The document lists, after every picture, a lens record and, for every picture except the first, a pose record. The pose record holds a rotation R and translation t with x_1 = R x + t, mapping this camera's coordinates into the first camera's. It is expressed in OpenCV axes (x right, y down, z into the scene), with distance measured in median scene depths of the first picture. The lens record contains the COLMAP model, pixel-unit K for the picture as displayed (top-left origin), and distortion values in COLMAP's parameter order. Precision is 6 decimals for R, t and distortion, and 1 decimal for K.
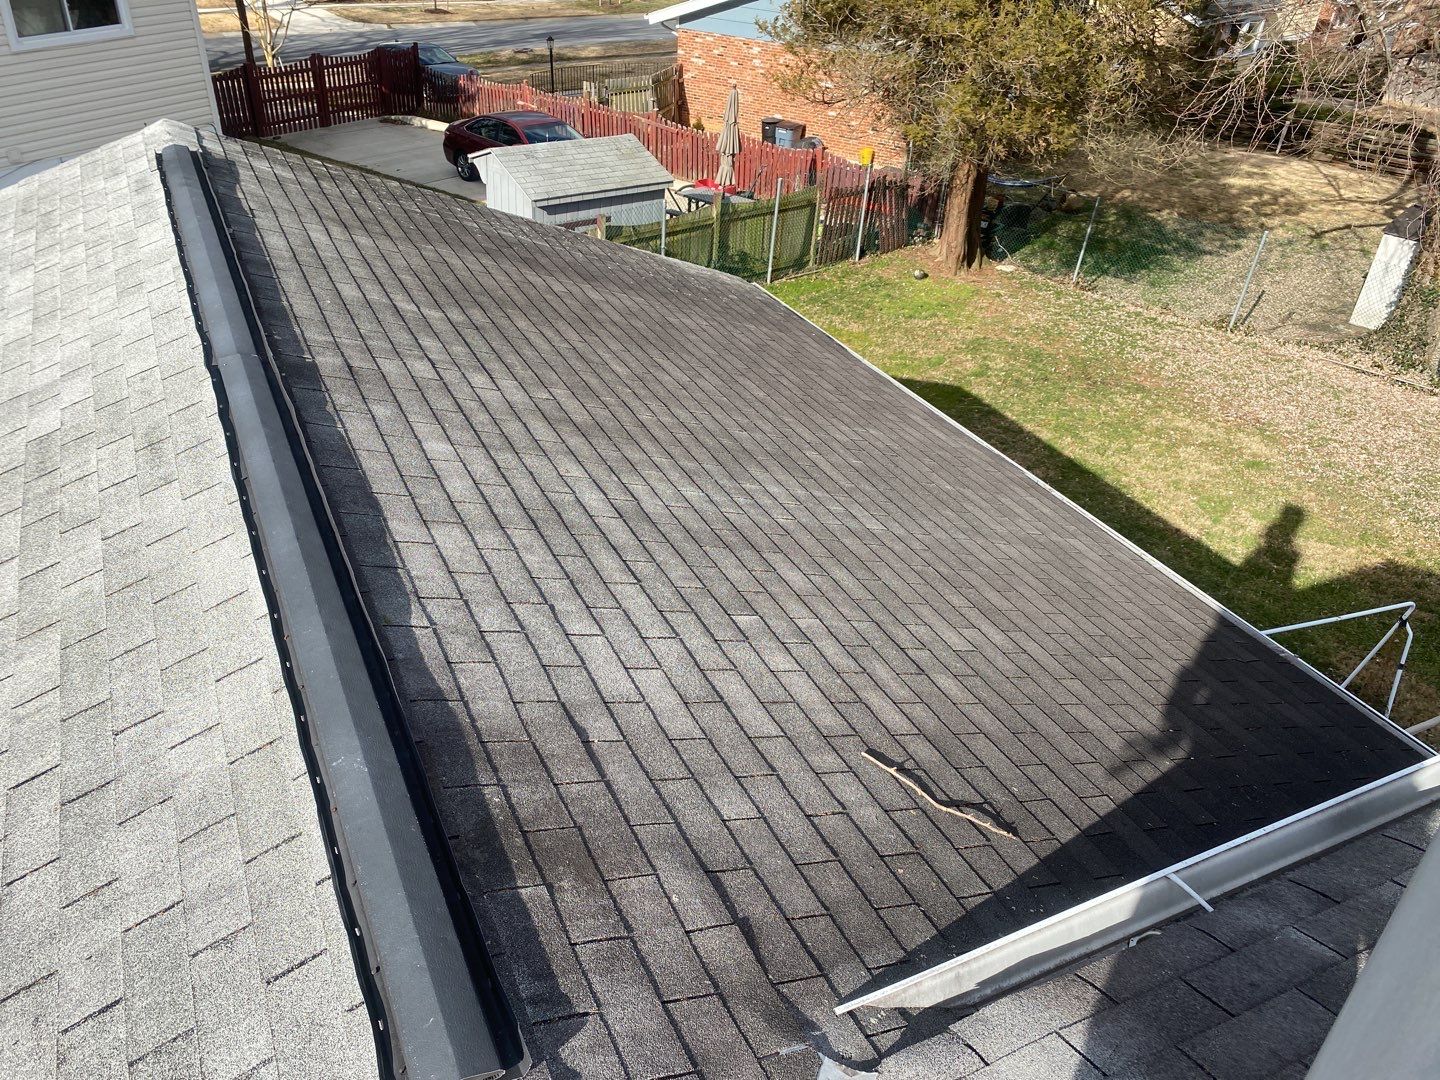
lens RADIAL K [[1096.2, 0, 721.5], [0, 1096.2, 527.8], [0, 0, 1]] dist [0.027124, -0.019915]
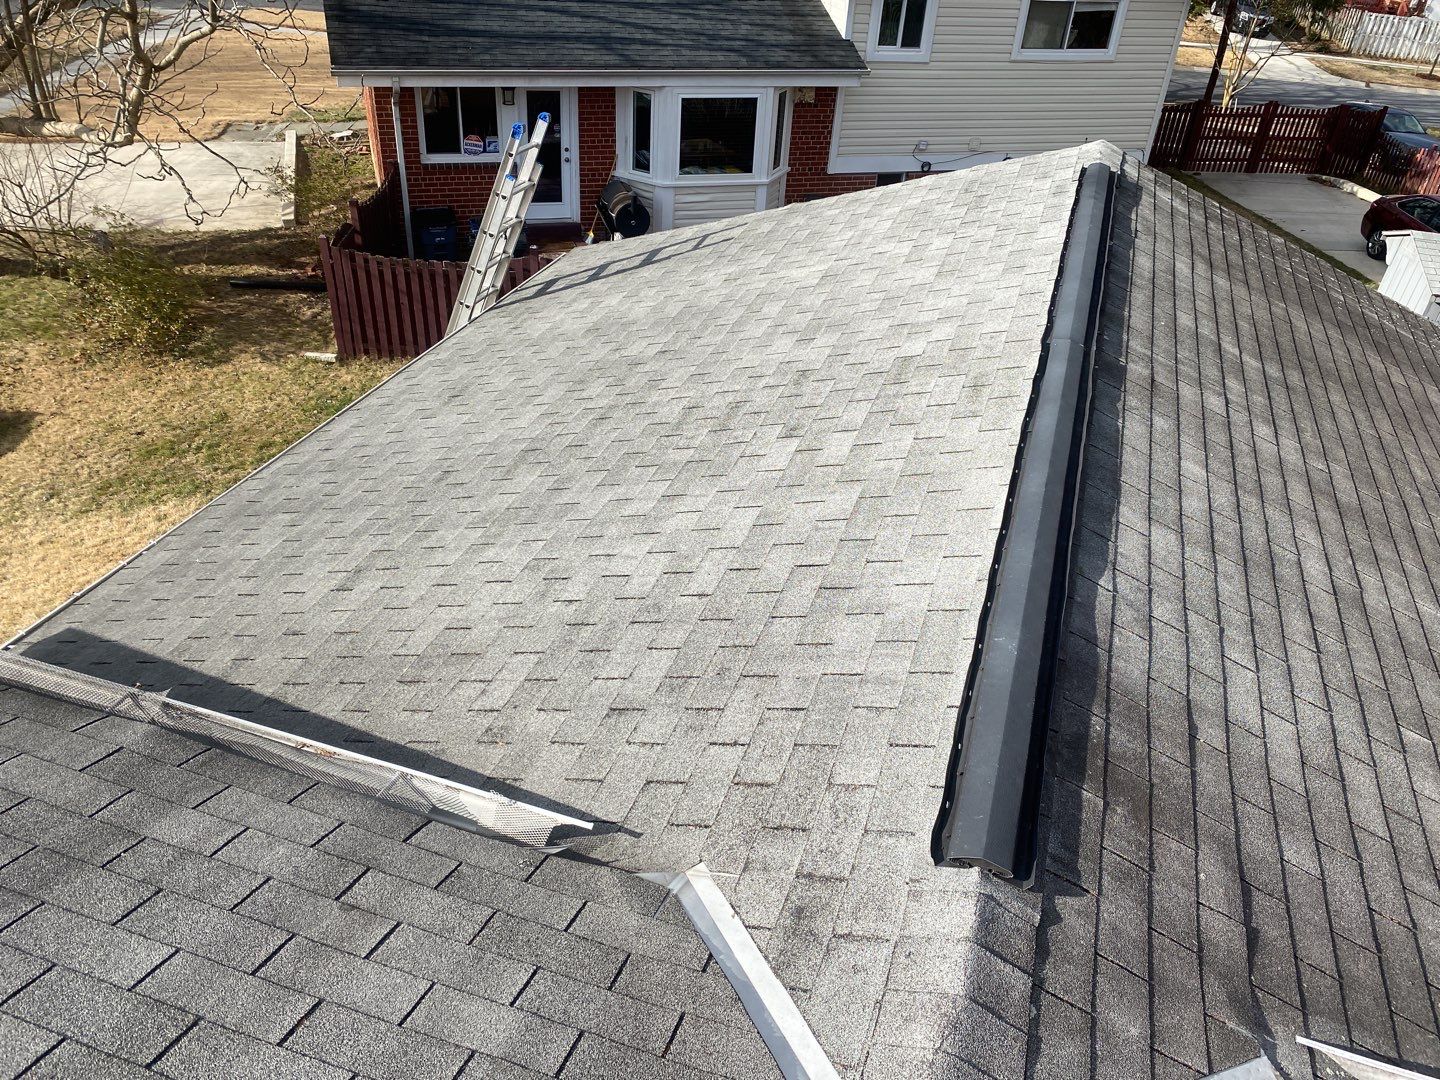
lens RADIAL K [[1084.2, 0, 720.0], [0, 1084.2, 540.0], [0, 0, 1]] dist [0.015681, 0.000758]
pose [[0.708343, 0.399495, -0.581940, 0.071823], [-0.406639, 0.904832, 0.126191, 0.048231], [0.576970, 0.147253, 0.803381, -0.147005]]
